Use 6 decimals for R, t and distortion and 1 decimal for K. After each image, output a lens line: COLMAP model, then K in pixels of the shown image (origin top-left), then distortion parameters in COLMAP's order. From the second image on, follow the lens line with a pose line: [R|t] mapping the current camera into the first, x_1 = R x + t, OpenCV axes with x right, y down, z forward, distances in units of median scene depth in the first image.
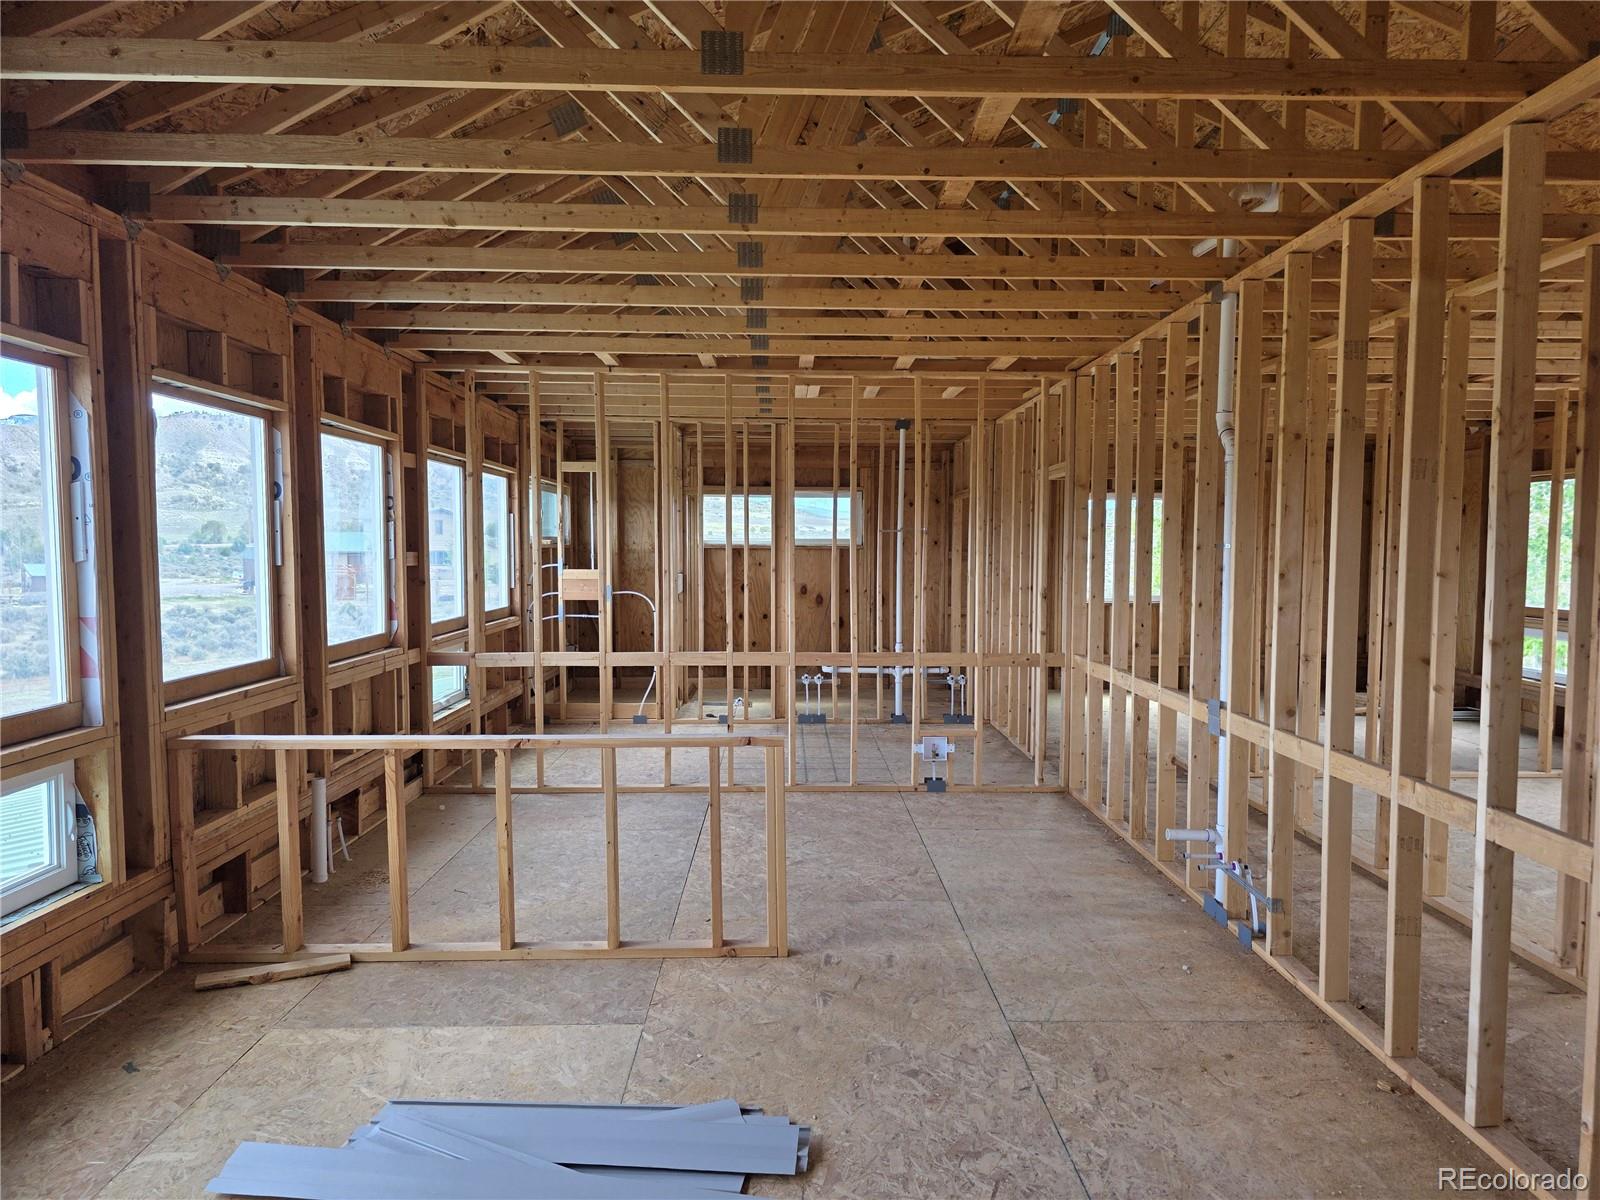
lens RADIAL K [[1052.2, 0, 800.0], [0, 1052.2, 600.0], [0, 0, 1]] dist [0.002445, 0.000134]
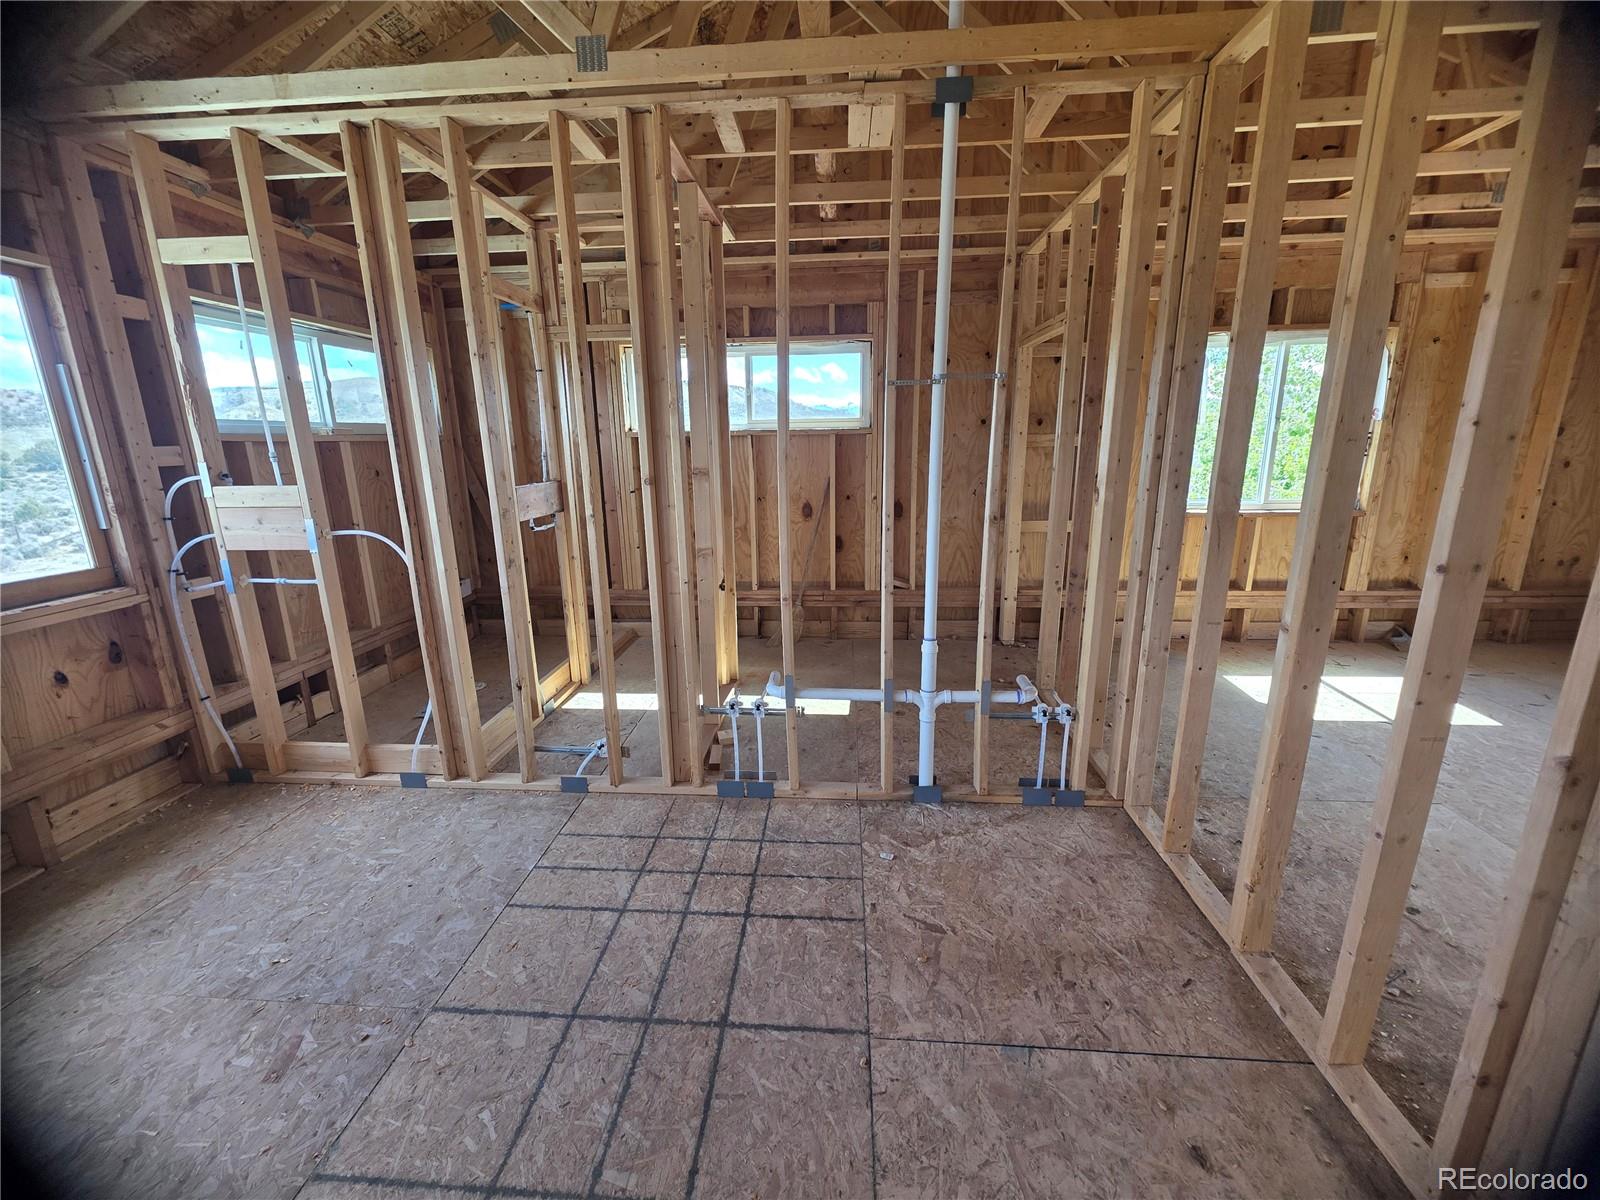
lens RADIAL K [[644.9, 0, 793.1], [0, 644.9, 589.1], [0, 0, 1]] dist [-0.000470, -0.000044]
pose [[0.994669, 0.002621, -0.103082, 0.064221], [0.015954, 0.983727, 0.178960, -0.030979], [0.101873, -0.179650, 0.978441, 0.725456]]
